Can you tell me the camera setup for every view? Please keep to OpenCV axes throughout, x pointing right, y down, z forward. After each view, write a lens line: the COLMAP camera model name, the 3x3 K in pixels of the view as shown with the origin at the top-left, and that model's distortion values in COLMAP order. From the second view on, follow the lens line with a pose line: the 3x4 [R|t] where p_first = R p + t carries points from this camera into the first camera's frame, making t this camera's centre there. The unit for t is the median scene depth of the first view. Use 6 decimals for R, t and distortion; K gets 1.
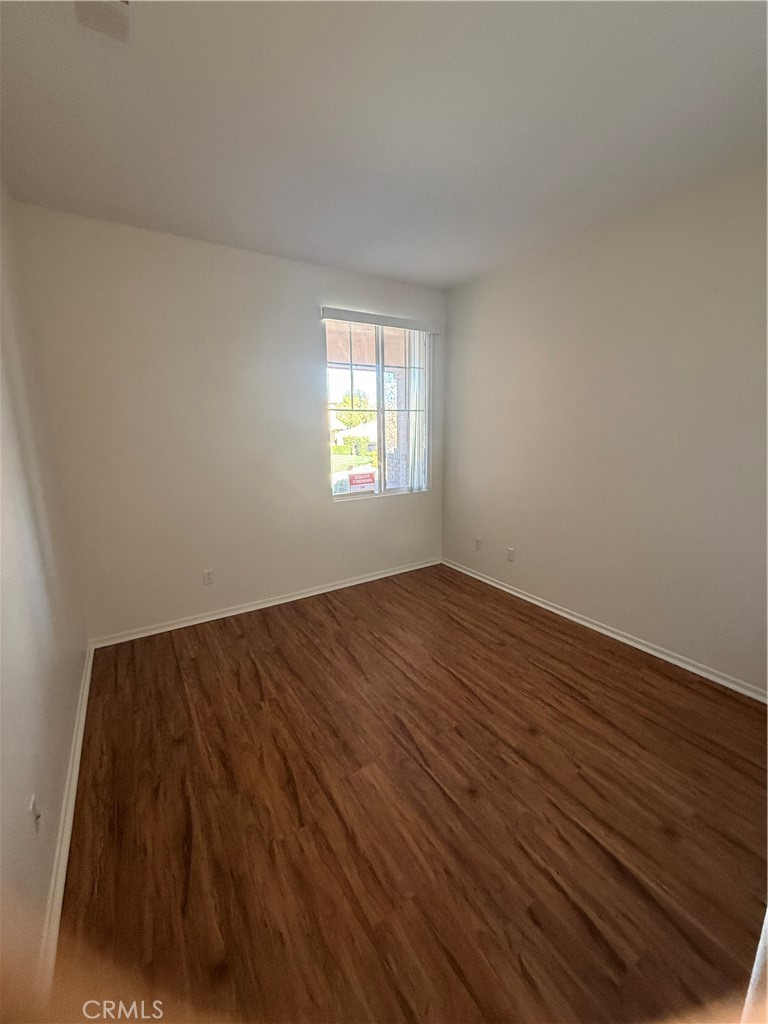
lens RADIAL K [[406.3, 0, 386.0], [0, 406.3, 510.4], [0, 0, 1]] dist [-0.000253, 0.000719]
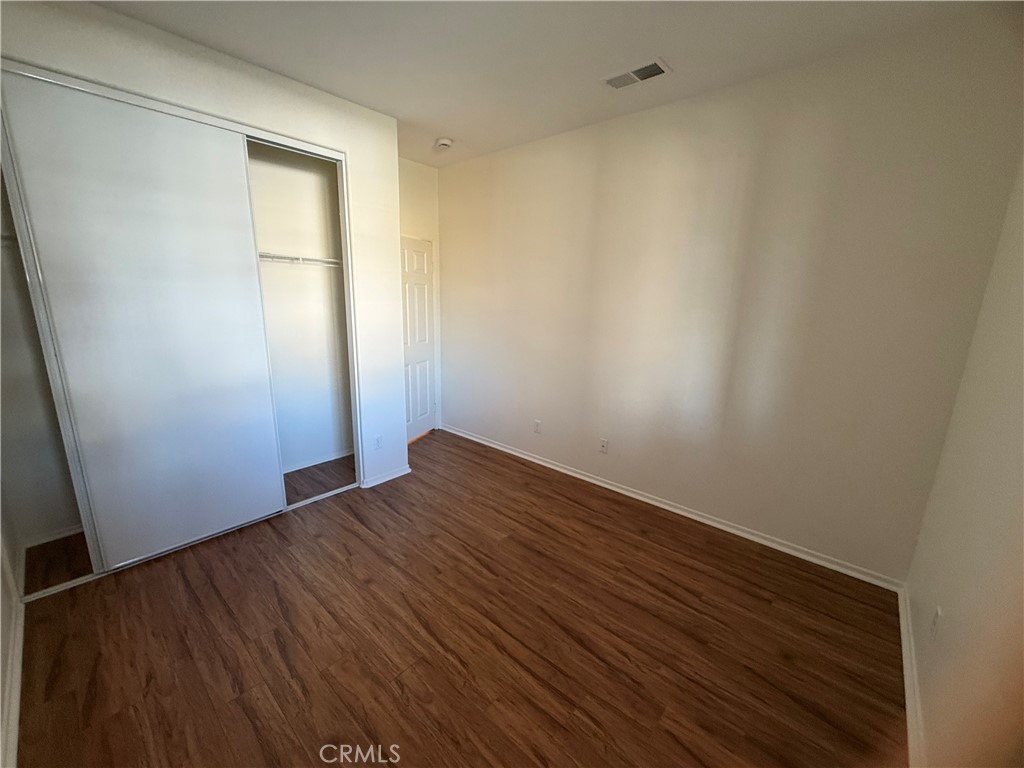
lens RADIAL K [[406.3, 0, 512.1], [0, 406.3, 384.4], [0, 0, 1]] dist [-0.000253, 0.000719]
pose [[-0.960153, 0.048343, -0.275262, 0.258581], [-0.070606, 0.911017, 0.406279, -0.392521], [0.270409, 0.409525, -0.871303, 1.782458]]
